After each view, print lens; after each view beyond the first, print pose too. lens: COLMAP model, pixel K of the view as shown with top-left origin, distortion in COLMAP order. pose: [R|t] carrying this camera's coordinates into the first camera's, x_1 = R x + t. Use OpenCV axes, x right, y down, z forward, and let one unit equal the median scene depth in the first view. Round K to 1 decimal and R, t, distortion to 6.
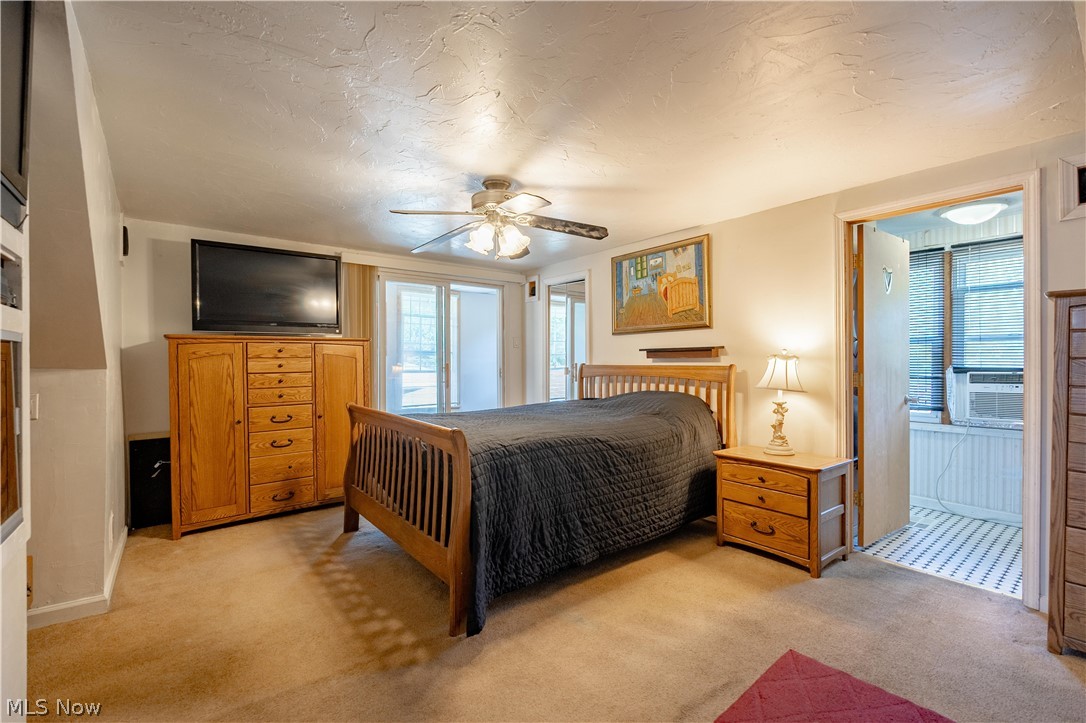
lens RADIAL K [[479.6, 0, 541.6], [0, 479.6, 362.7], [0, 0, 1]] dist [0.001457, -0.000078]
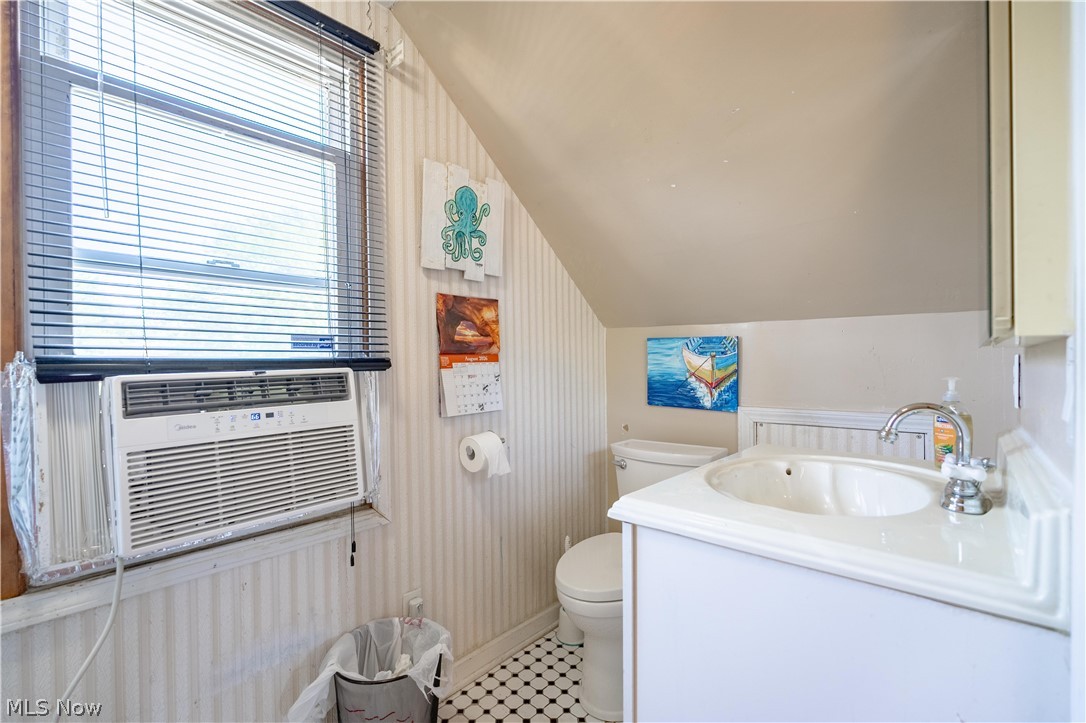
lens RADIAL K [[479.6, 0, 540.5], [0, 479.6, 367.3], [0, 0, 1]] dist [0.001457, -0.000078]
pose [[-0.173099, -0.011953, 0.984832, 0.590559], [0.013191, 0.999809, 0.014453, 0.013986], [-0.984816, 0.015492, -0.172909, 0.814437]]
